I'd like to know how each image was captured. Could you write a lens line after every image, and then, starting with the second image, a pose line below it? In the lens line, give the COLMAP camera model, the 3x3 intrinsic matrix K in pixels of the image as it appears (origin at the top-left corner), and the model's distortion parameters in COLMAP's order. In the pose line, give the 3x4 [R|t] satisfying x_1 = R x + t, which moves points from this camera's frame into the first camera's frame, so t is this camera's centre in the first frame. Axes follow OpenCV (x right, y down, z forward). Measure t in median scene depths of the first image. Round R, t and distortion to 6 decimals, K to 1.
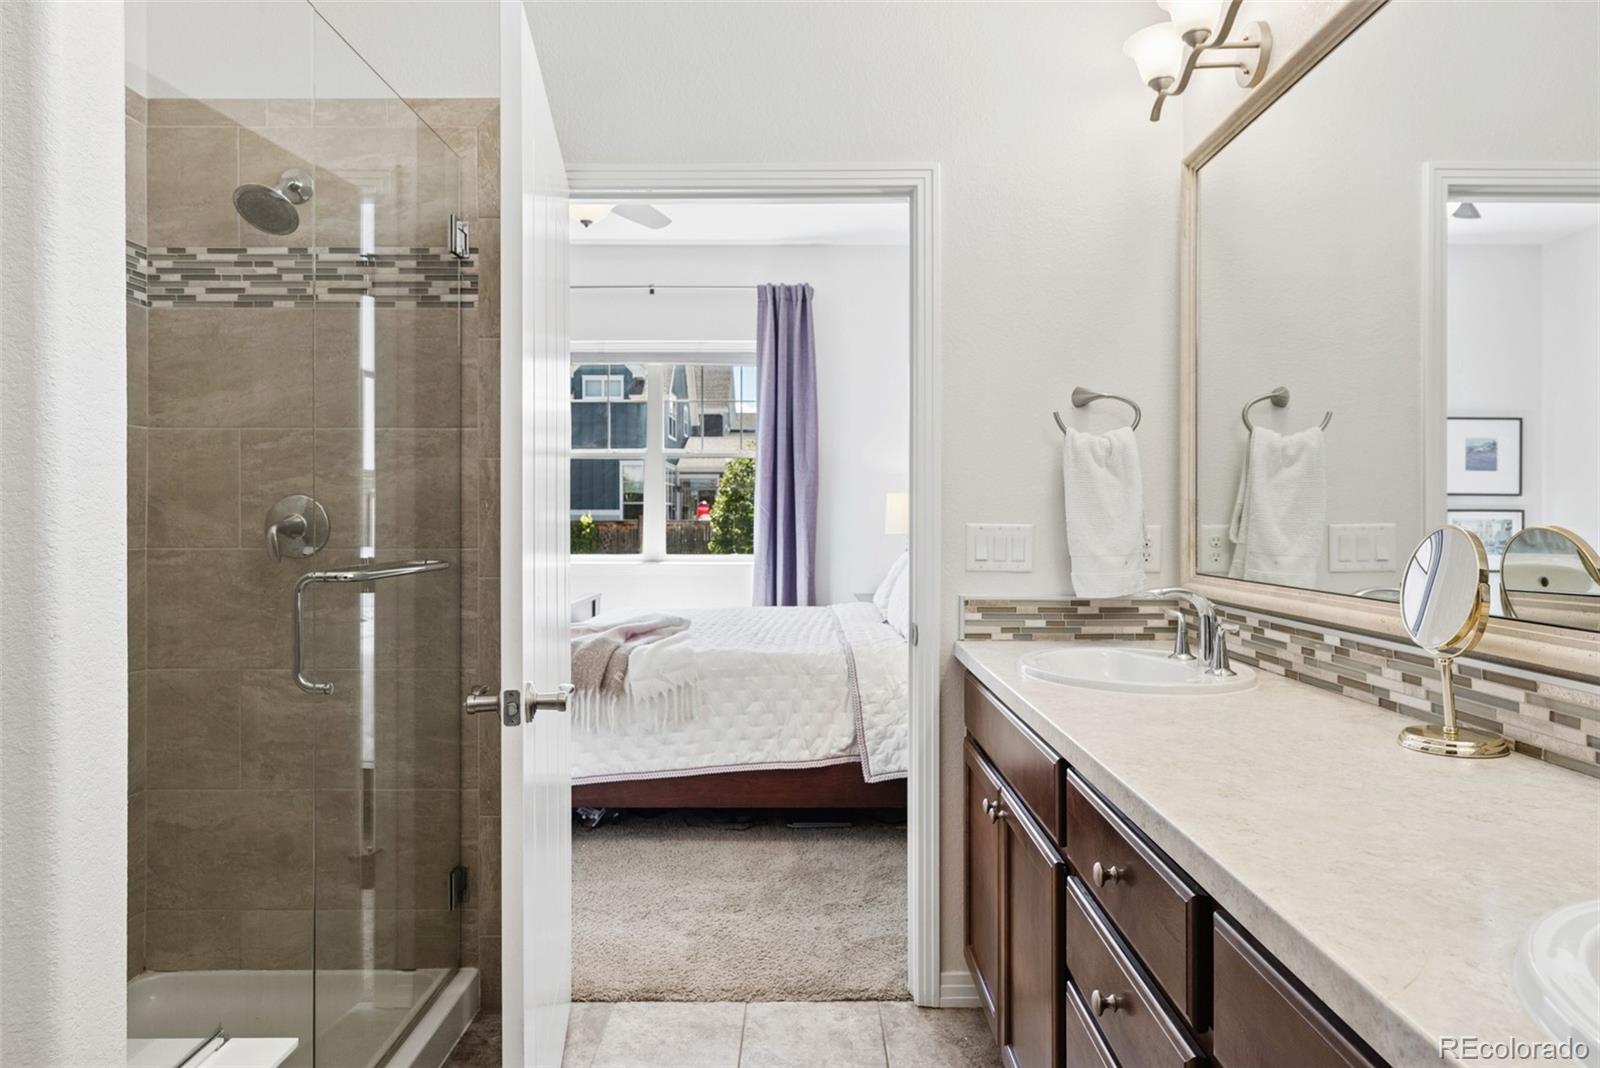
lens RADIAL K [[968.3, 0, 793.7], [0, 968.3, 521.4], [0, 0, 1]] dist [-0.002555, -0.000005]
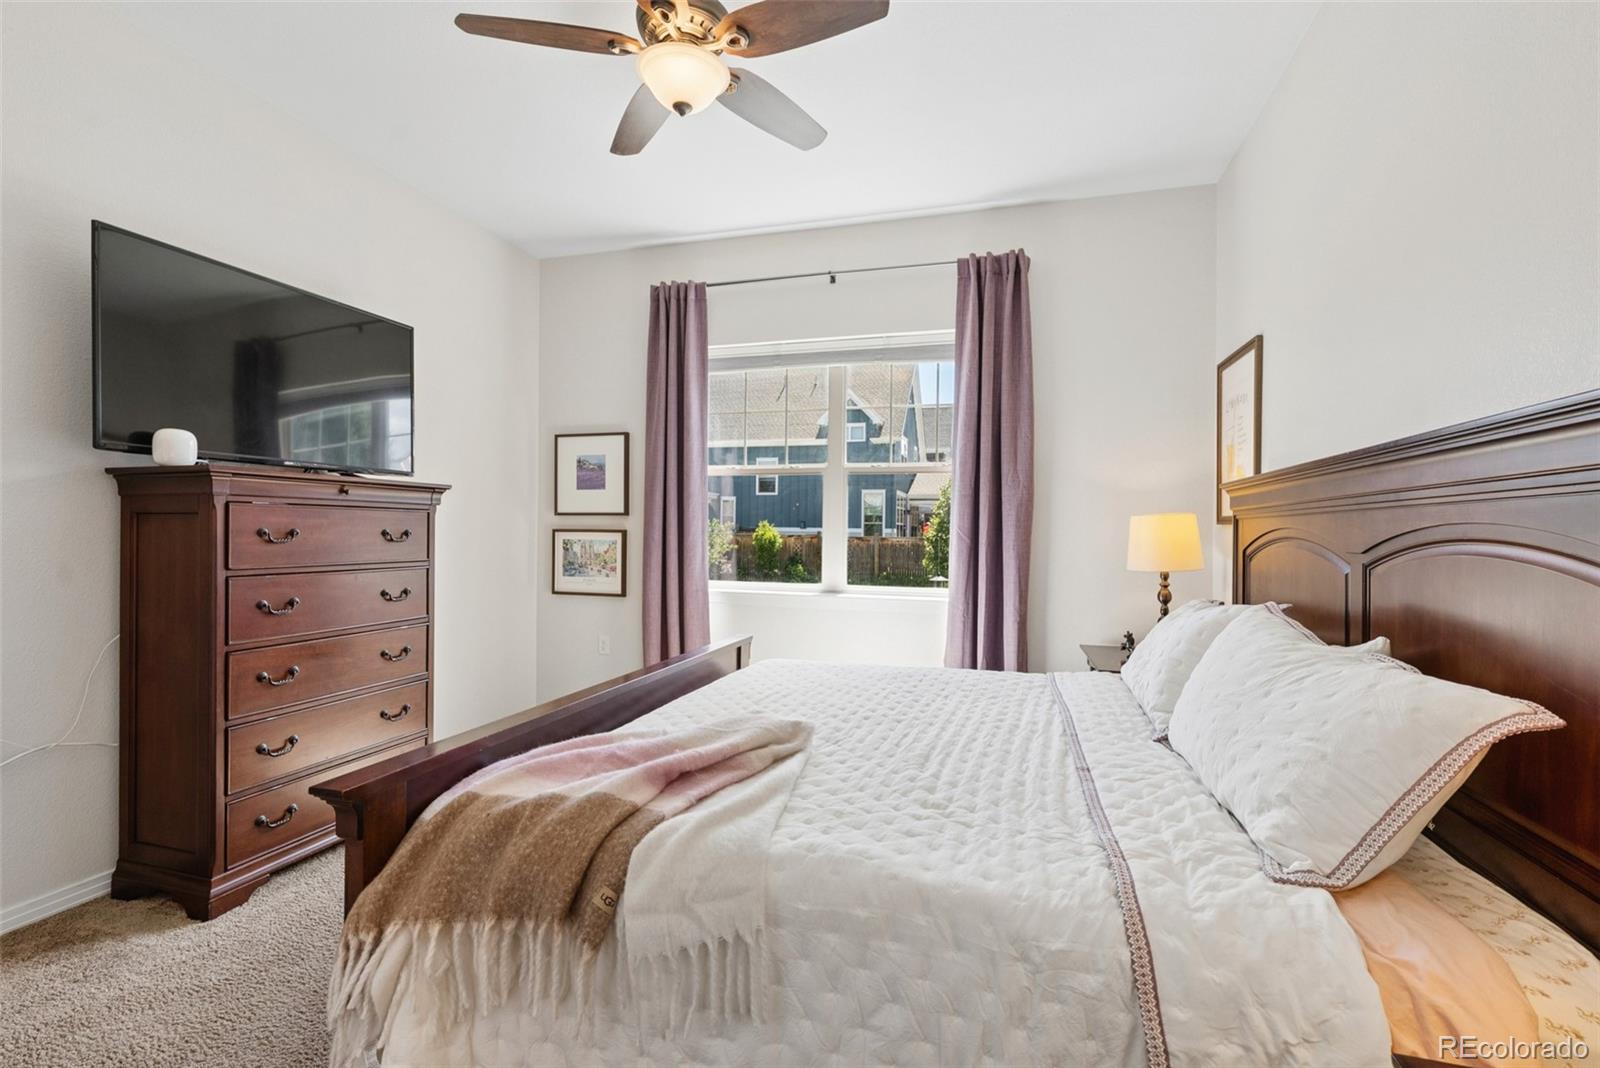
lens RADIAL K [[724.1, 0, 801.7], [0, 724.1, 528.1], [0, 0, 1]] dist [0.010039, -0.000283]
pose [[0.963093, 0.011224, -0.268935, 0.002941], [-0.014403, 0.999848, -0.009851, -0.010211], [0.268784, 0.013361, 0.963108, 0.389564]]
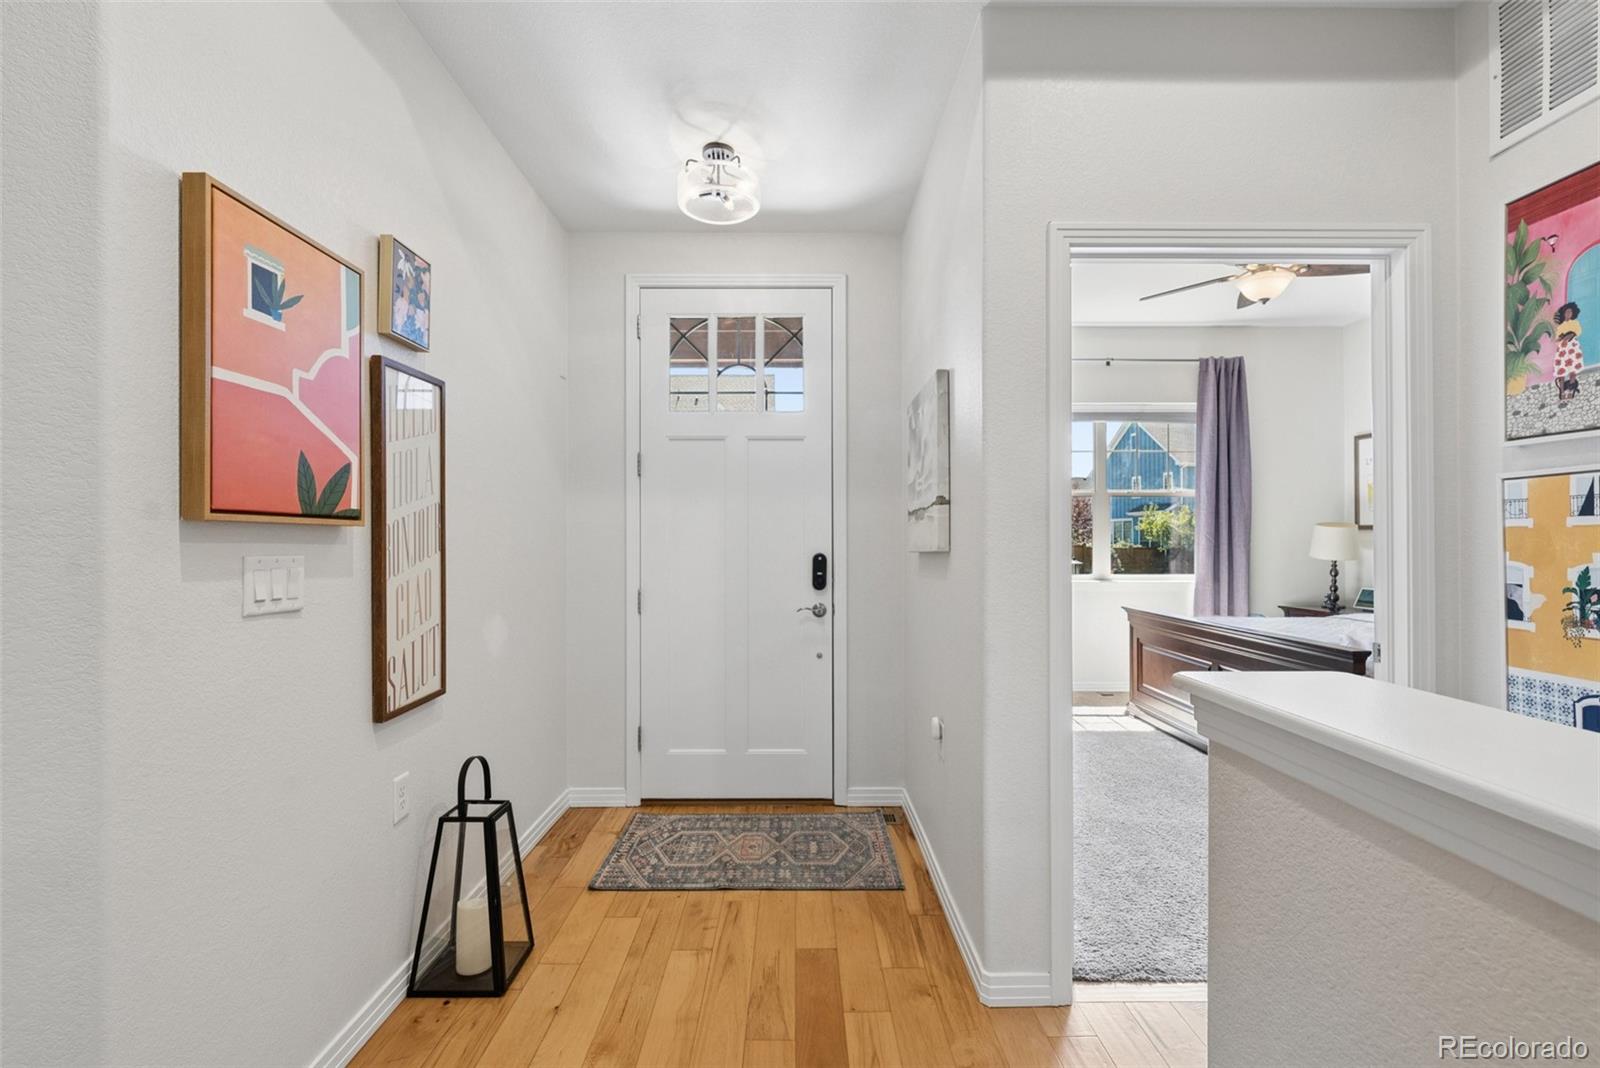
lens RADIAL K [[724.1, 0, 800.0], [0, 724.1, 532.5], [0, 0, 1]] dist [0.010039, -0.000283]
pose [[0.999853, 0.000572, 0.017131, -0.581594], [-0.000267, 0.999841, -0.017819, -0.002805], [-0.017138, 0.017812, 0.999694, 0.078682]]
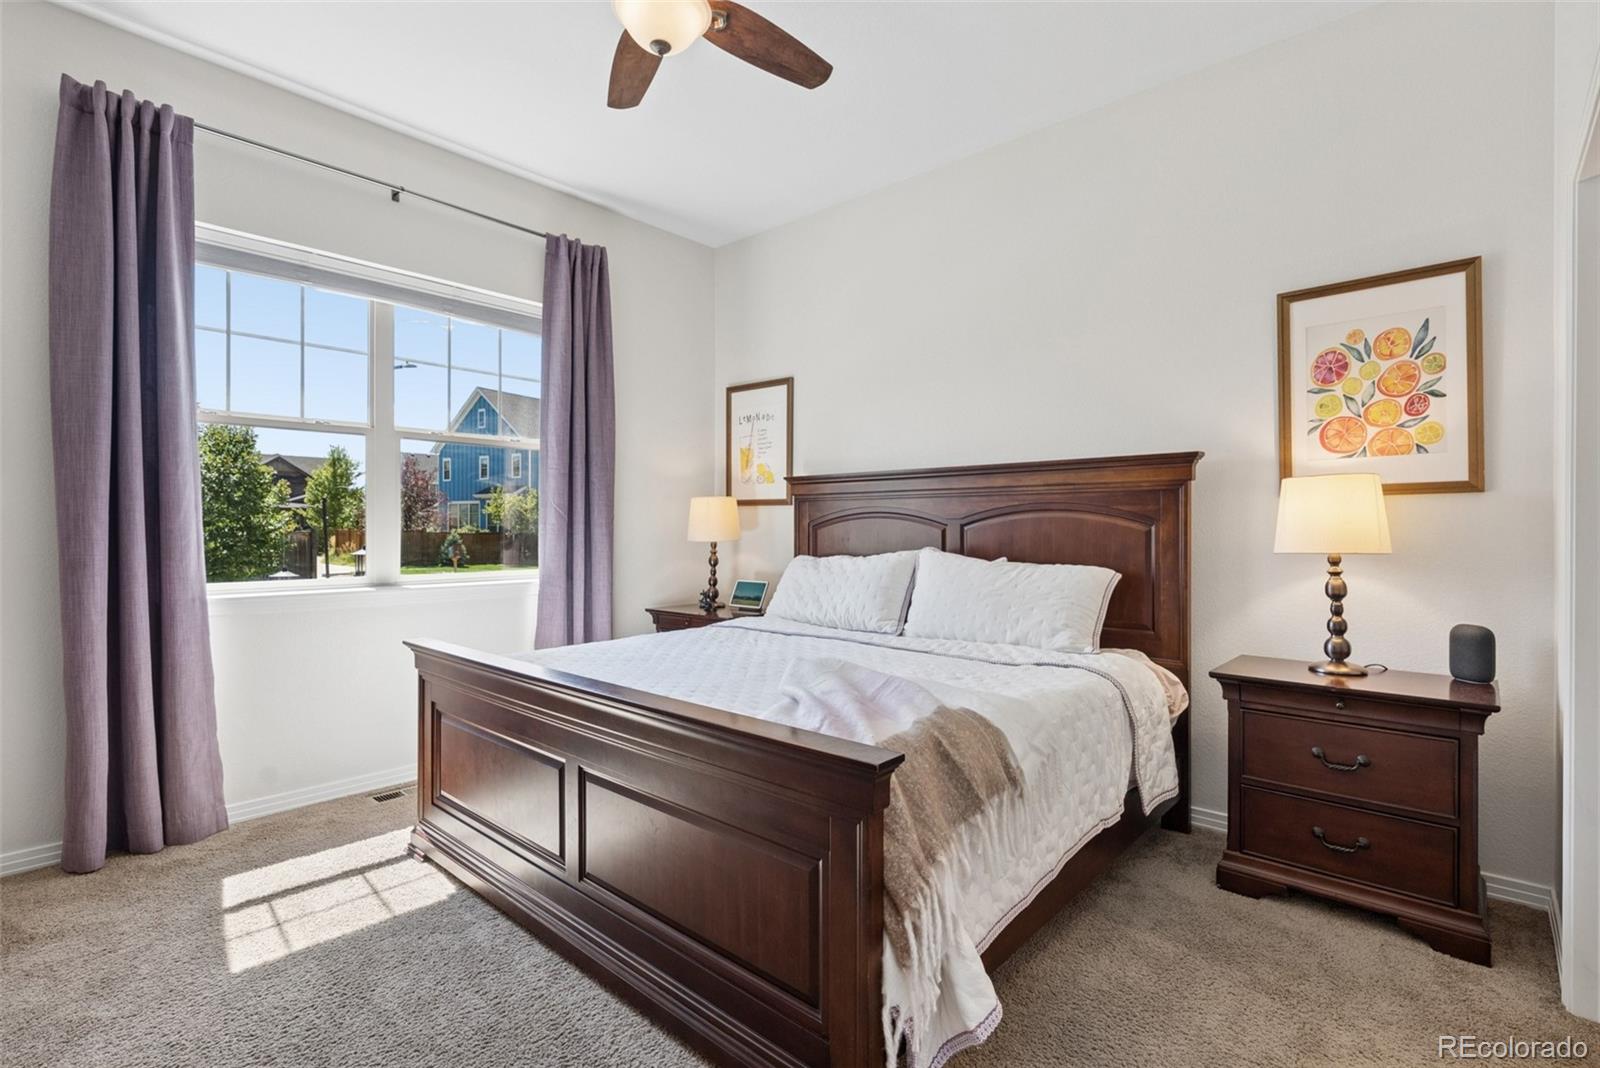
lens RADIAL K [[751.2, 0, 808.5], [0, 751.2, 525.6], [0, 0, 1]] dist [0.015226, -0.001431]
pose [[0.656150, 0.002082, 0.754628, -0.374377], [0.003207, 0.999979, -0.005548, 0.002072], [-0.754624, 0.006060, 0.656129, 0.439031]]
